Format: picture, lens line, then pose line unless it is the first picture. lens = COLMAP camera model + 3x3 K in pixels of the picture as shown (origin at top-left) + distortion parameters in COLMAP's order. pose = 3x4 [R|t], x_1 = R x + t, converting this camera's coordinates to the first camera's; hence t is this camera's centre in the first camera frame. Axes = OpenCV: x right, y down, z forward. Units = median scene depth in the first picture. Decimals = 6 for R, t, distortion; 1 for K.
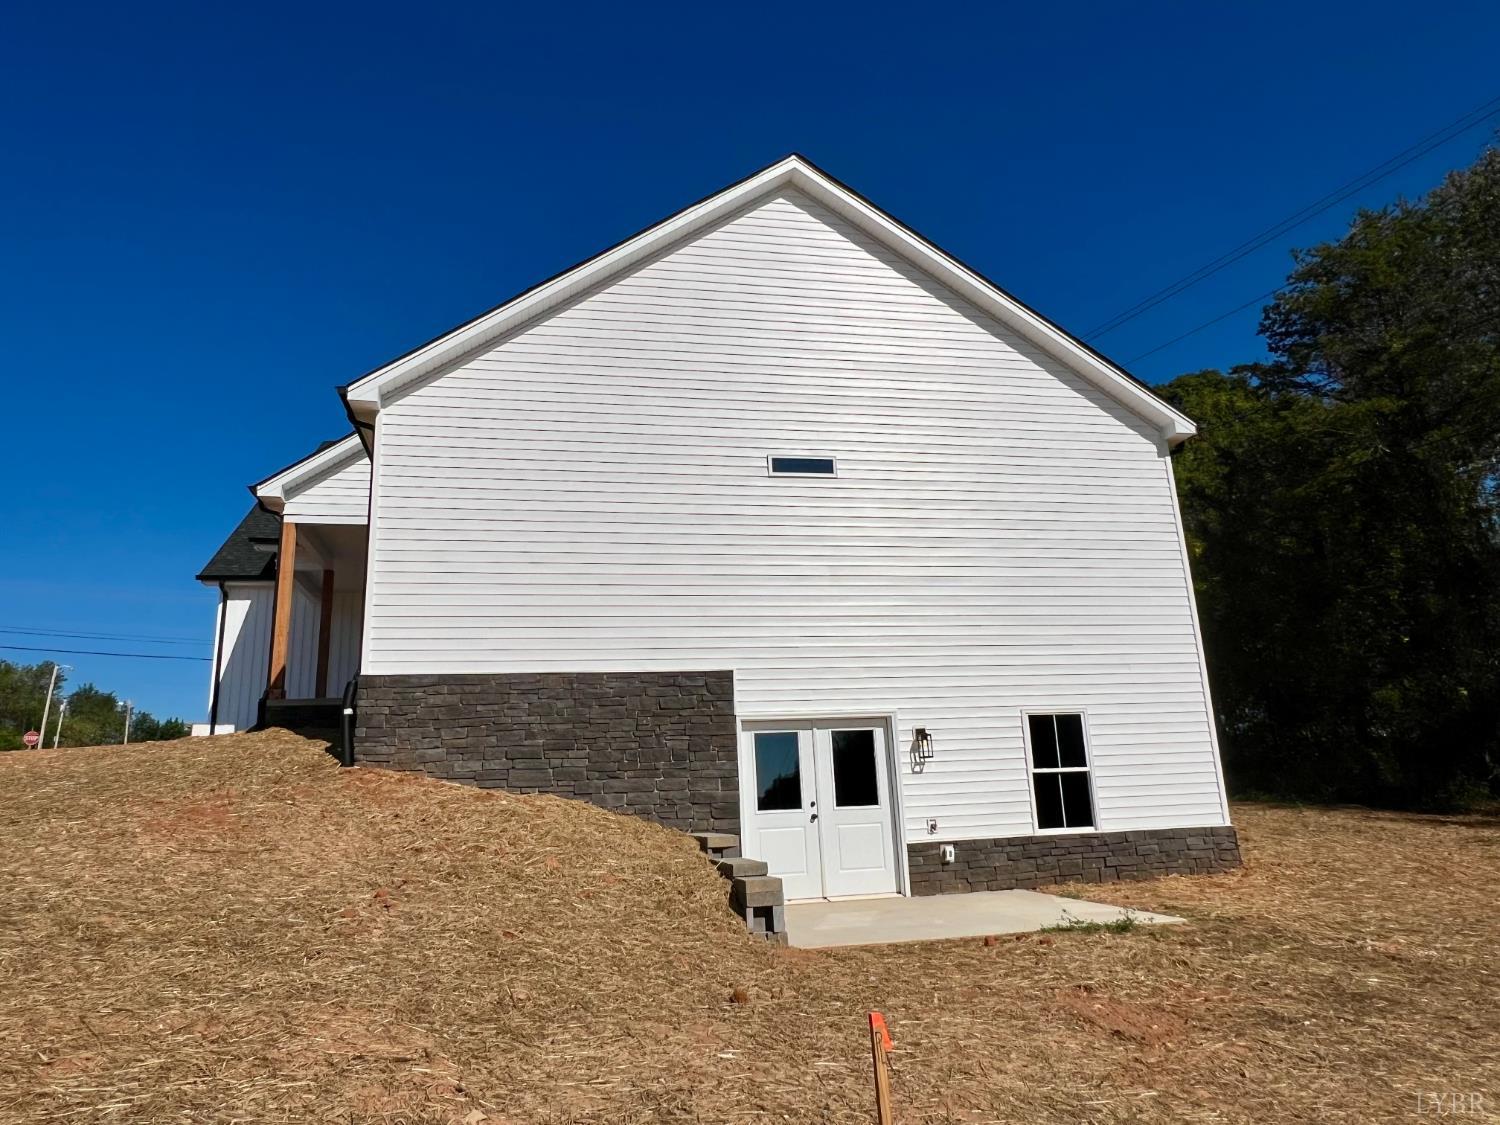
lens RADIAL K [[949.1, 0, 750.0], [0, 949.1, 562.5], [0, 0, 1]] dist [-0.004753, -0.000699]
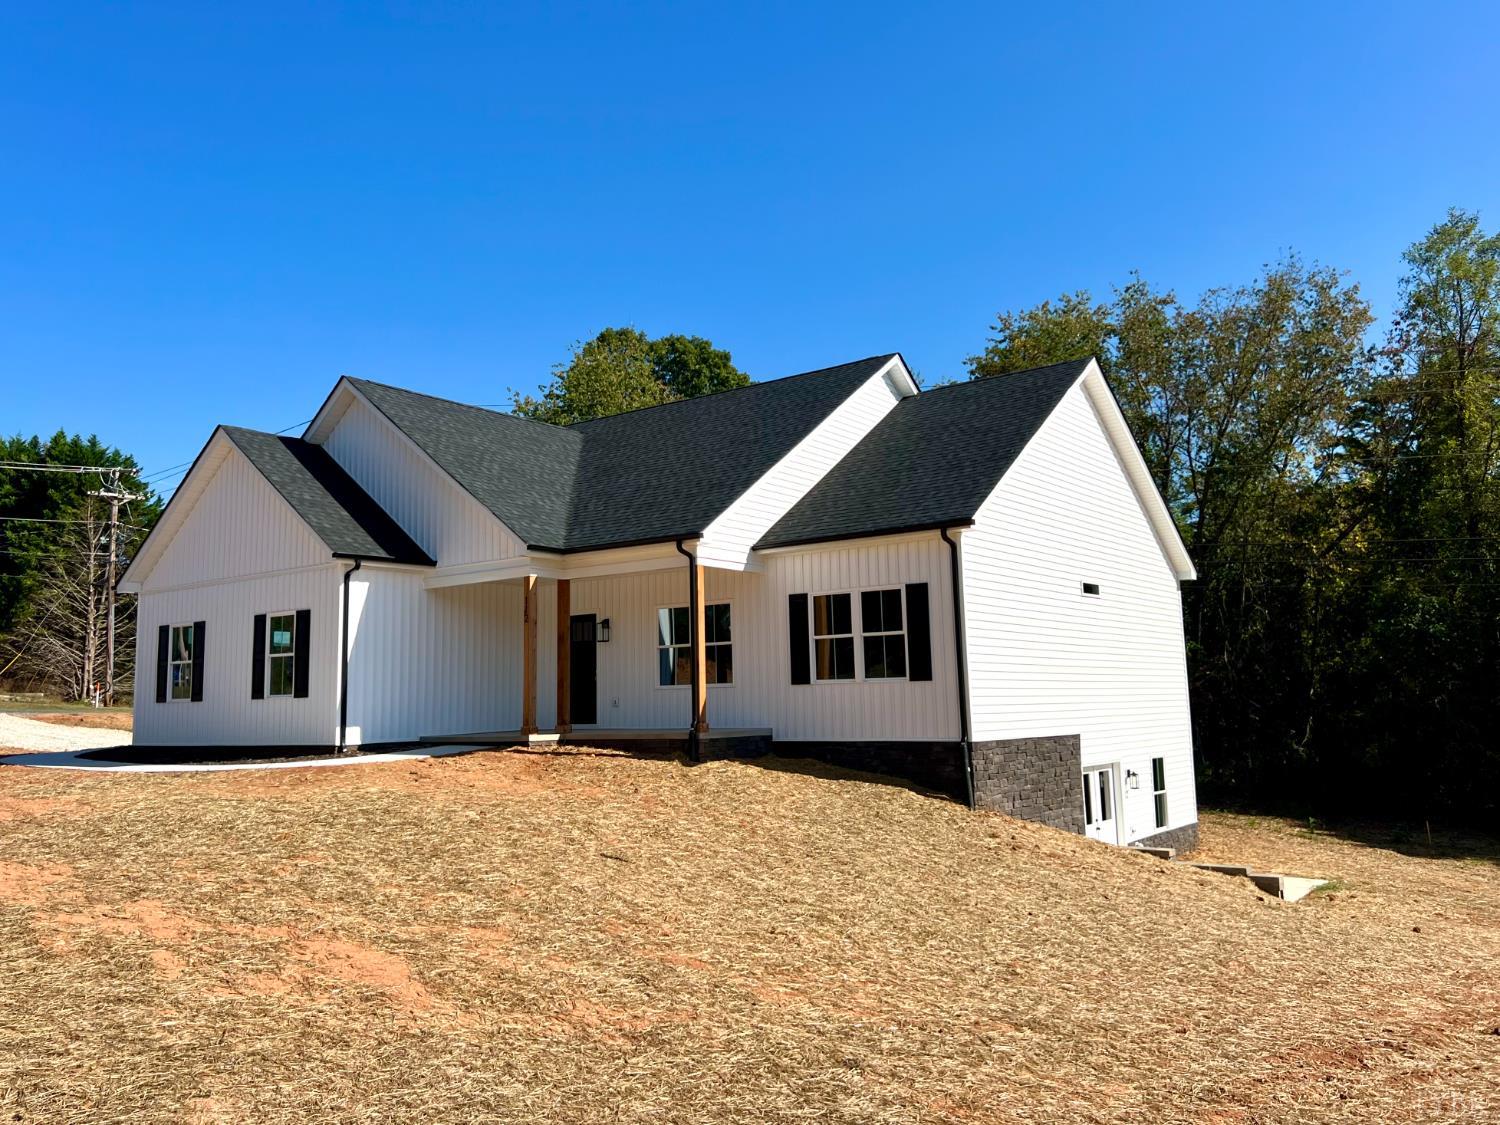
lens RADIAL K [[1155.3, 0, 750.0], [0, 1155.3, 562.5], [0, 0, 1]] dist [0.003648, 0.000792]
pose [[0.763203, 0.109278, 0.636851, -1.466607], [-0.170441, 0.984736, 0.035285, -0.114721], [-0.623275, -0.135475, 0.770179, -0.027580]]
